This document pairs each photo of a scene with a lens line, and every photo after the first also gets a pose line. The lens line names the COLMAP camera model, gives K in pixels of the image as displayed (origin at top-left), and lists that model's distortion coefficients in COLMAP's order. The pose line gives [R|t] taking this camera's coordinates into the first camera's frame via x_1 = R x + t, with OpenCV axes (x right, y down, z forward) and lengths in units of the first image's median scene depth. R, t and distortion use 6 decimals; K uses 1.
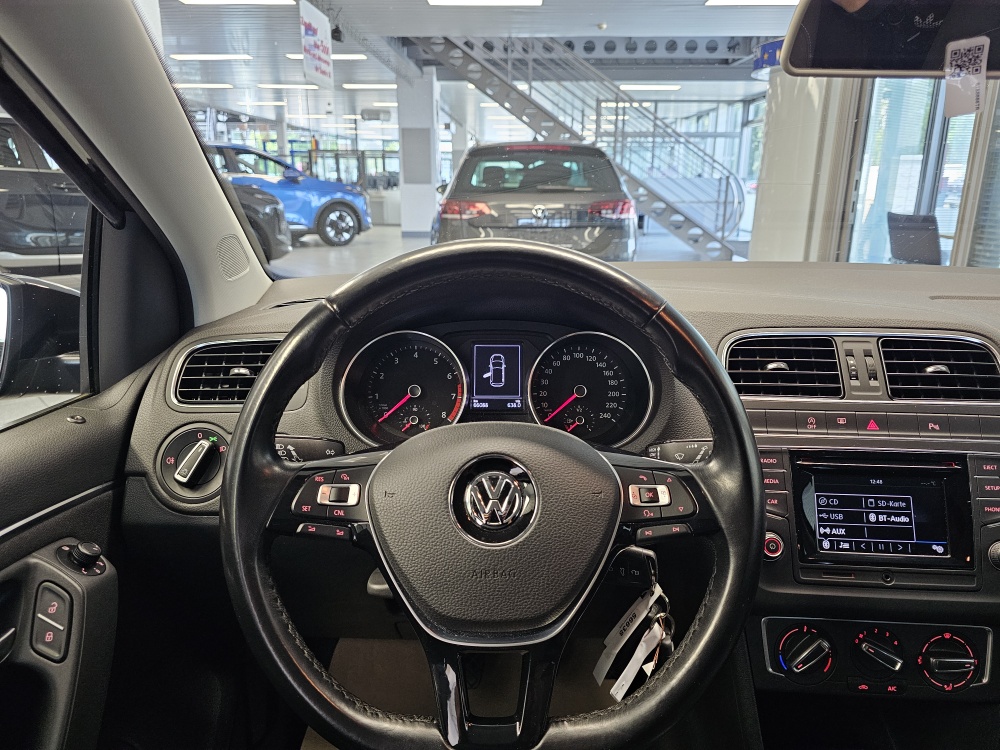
lens RADIAL K [[688.9, 0, 501.0], [0, 688.9, 358.5], [0, 0, 1]] dist [0.058456, -0.062392]
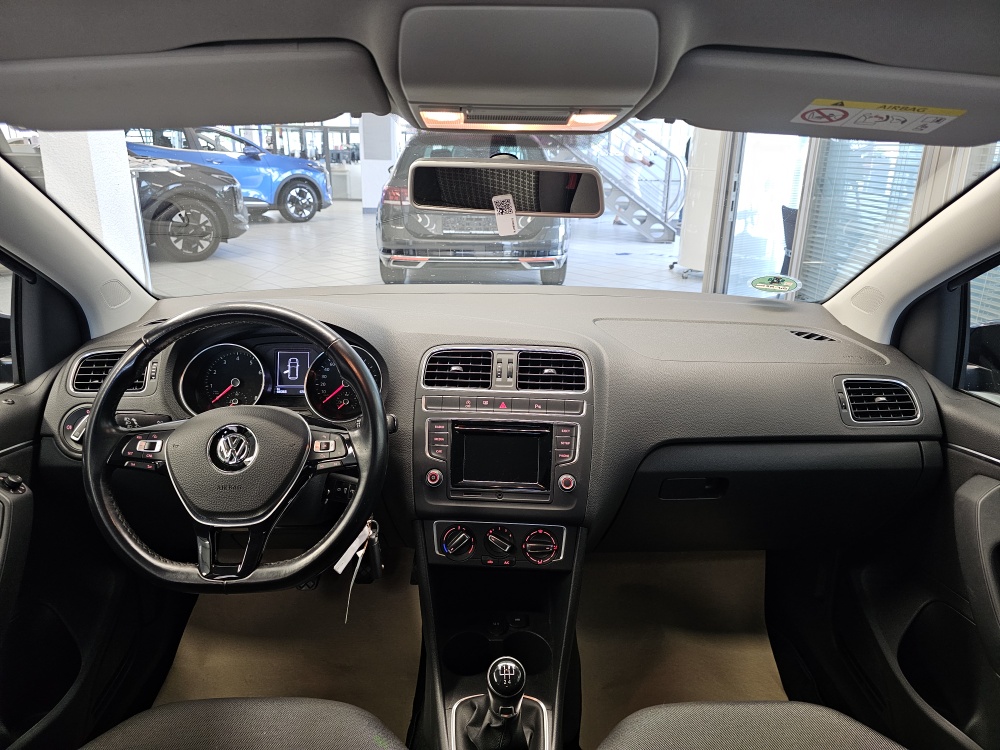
lens RADIAL K [[688.9, 0, 487.8], [0, 688.9, 351.0], [0, 0, 1]] dist [0.058456, -0.062392]
pose [[0.999790, 0.003936, 0.020112, 0.440247], [-0.004534, 0.999545, 0.029807, -0.077995], [-0.019985, -0.029892, 0.999353, -0.594141]]
